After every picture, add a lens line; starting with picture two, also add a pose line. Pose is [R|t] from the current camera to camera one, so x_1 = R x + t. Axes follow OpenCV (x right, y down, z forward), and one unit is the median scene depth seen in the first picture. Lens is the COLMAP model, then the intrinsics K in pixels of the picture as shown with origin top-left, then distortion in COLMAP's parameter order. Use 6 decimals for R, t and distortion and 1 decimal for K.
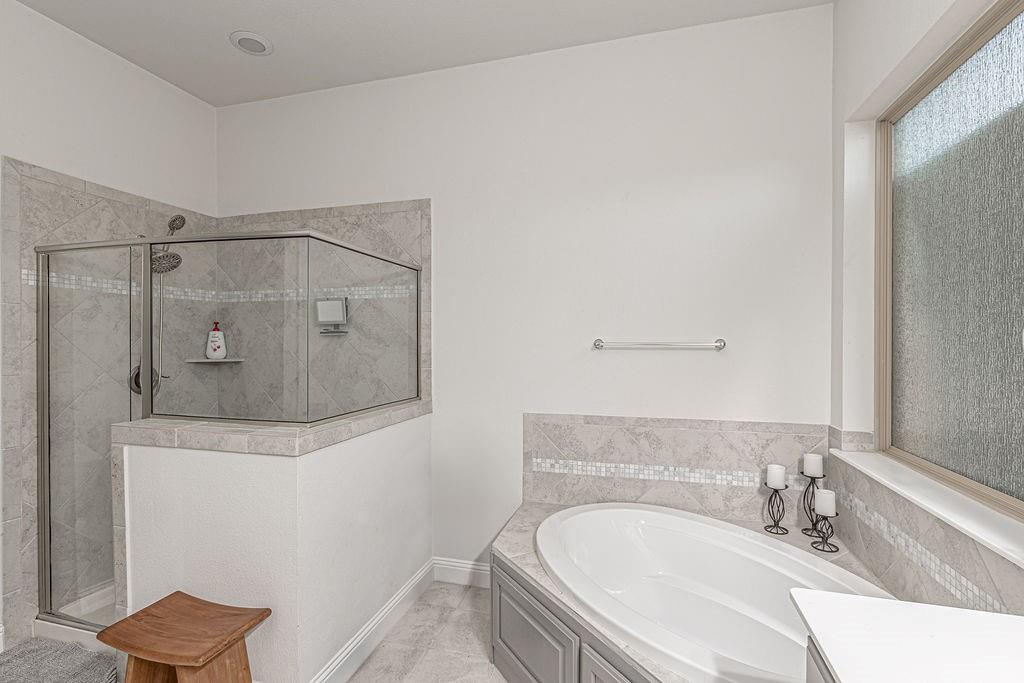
lens RADIAL K [[470.6, 0, 505.8], [0, 470.6, 345.1], [0, 0, 1]] dist [-0.004725, -0.000917]
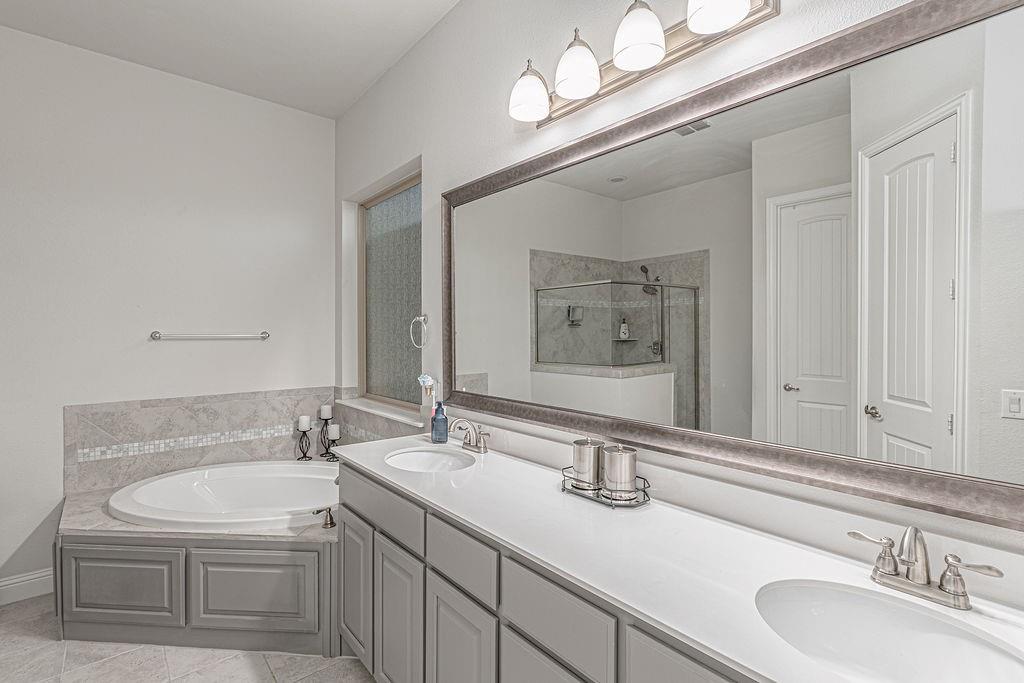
lens RADIAL K [[470.6, 0, 508.0], [0, 470.6, 332.5], [0, 0, 1]] dist [-0.004725, -0.000917]
pose [[0.554788, 0.002137, 0.831989, -0.286972], [0.005800, 0.999962, -0.006436, 0.002760], [-0.831972, 0.008396, 0.554754, -0.345081]]
